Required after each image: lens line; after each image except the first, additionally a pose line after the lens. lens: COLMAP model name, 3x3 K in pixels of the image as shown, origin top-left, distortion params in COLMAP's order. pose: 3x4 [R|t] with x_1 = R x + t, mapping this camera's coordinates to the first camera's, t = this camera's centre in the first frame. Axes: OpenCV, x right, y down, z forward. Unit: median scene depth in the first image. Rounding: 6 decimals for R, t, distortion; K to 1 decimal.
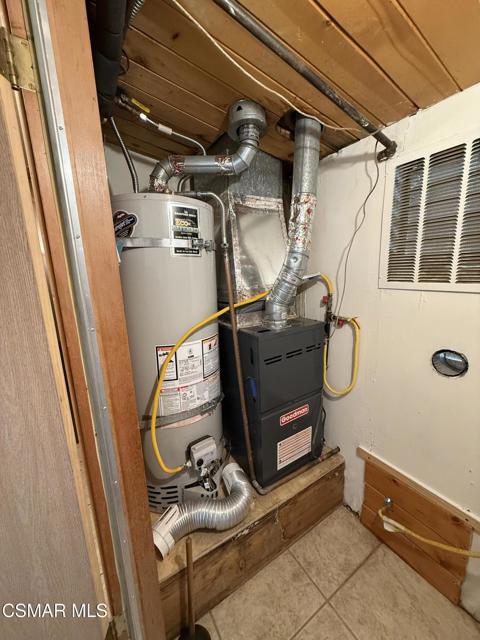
lens RADIAL K [[253.7, 0, 240.8], [0, 253.7, 317.9], [0, 0, 1]] dist [-0.000539, -0.000468]
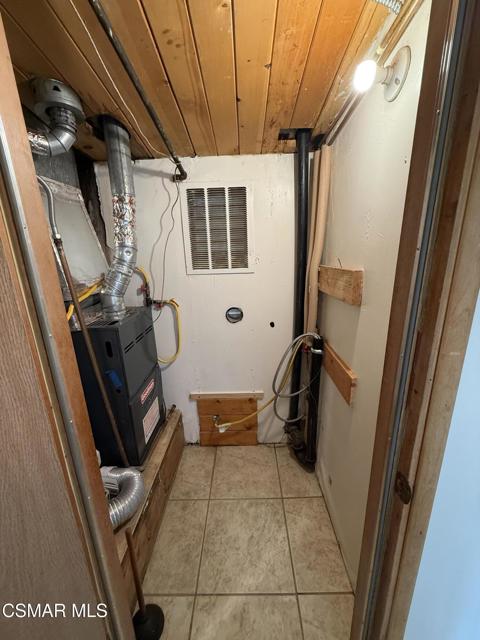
lens RADIAL K [[253.7, 0, 240.8], [0, 253.7, 317.9], [0, 0, 1]] dist [-0.000539, -0.000468]
pose [[0.544212, -0.196624, 0.815581, -0.461320], [0.172652, 0.977587, 0.120476, -0.002129], [-0.820990, 0.075247, 0.565963, -0.010648]]
